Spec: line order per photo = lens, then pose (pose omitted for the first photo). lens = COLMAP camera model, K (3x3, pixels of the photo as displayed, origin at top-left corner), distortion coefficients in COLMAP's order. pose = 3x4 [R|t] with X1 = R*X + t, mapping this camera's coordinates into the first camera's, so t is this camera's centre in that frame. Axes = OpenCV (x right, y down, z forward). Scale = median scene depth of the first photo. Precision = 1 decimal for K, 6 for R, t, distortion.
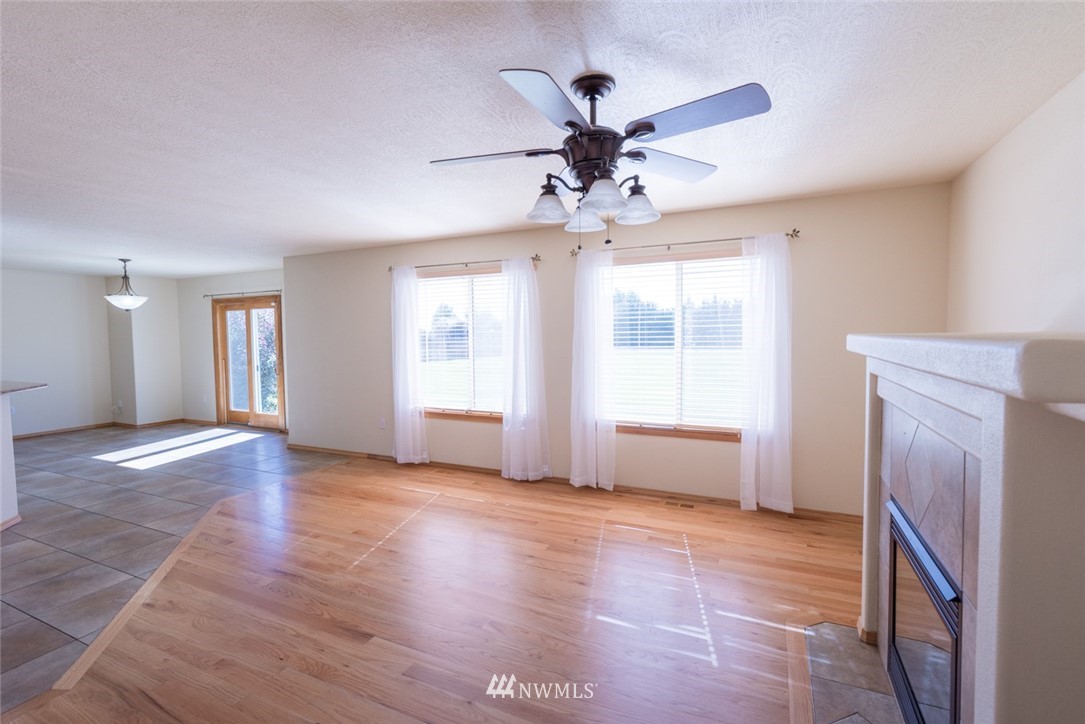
lens RADIAL K [[476.1, 0, 542.5], [0, 476.1, 362.0], [0, 0, 1]] dist [0.000198, -0.000155]
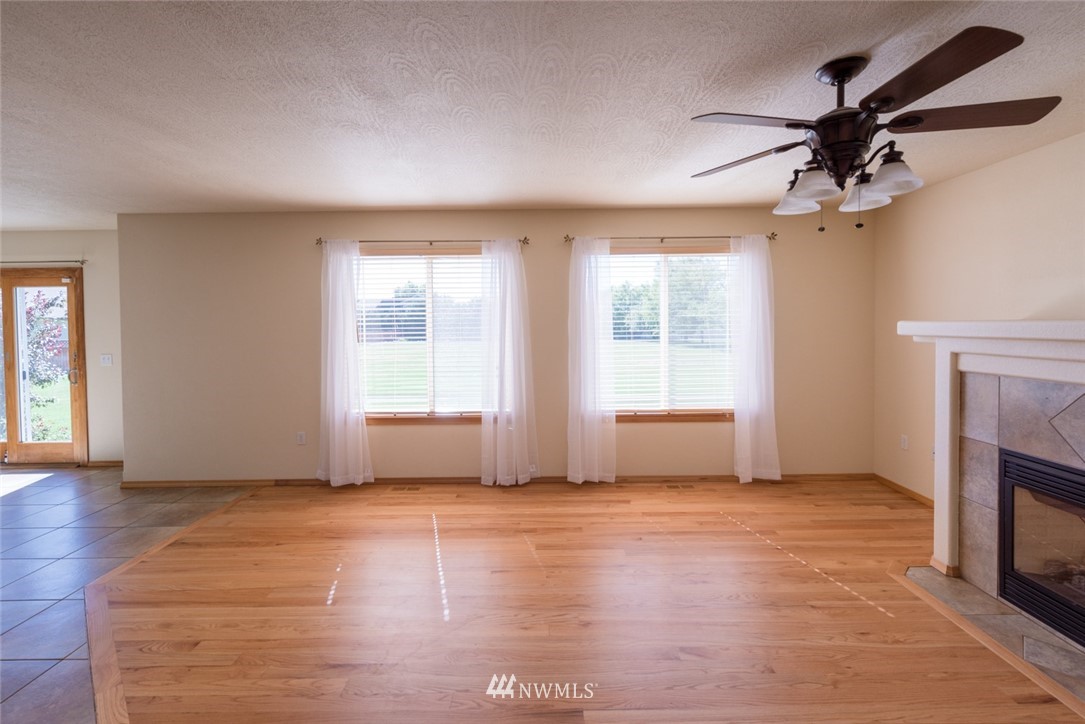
lens RADIAL K [[471.0, 0, 538.9], [0, 471.0, 340.5], [0, 0, 1]] dist [0.001998, 0.000069]
pose [[0.908803, -0.013013, 0.417021, -0.374005], [0.025269, 0.999395, -0.023882, -0.002776], [-0.416459, 0.032241, 0.908583, 0.163419]]
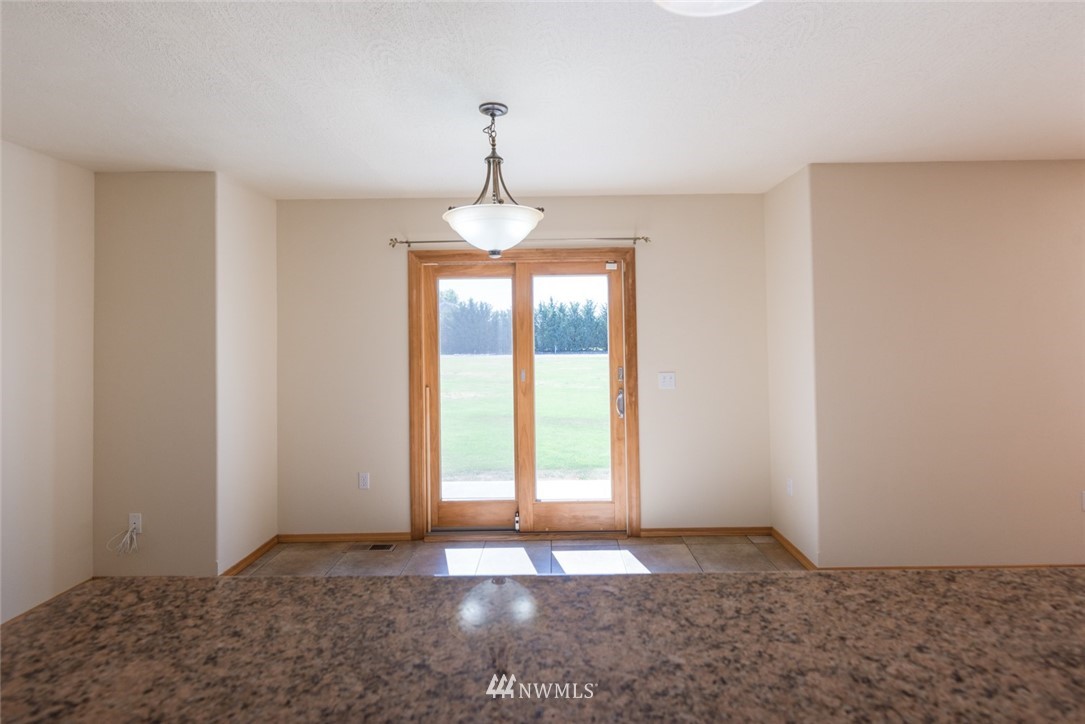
lens RADIAL K [[538.7, 0, 544.8], [0, 538.7, 328.2], [0, 0, 1]] dist [-0.001072, -0.000138]
pose [[0.909766, 0.007861, 0.415048, -1.380155], [0.025527, 0.996869, -0.074835, -0.033174], [-0.414336, 0.078678, 0.906717, 0.872592]]
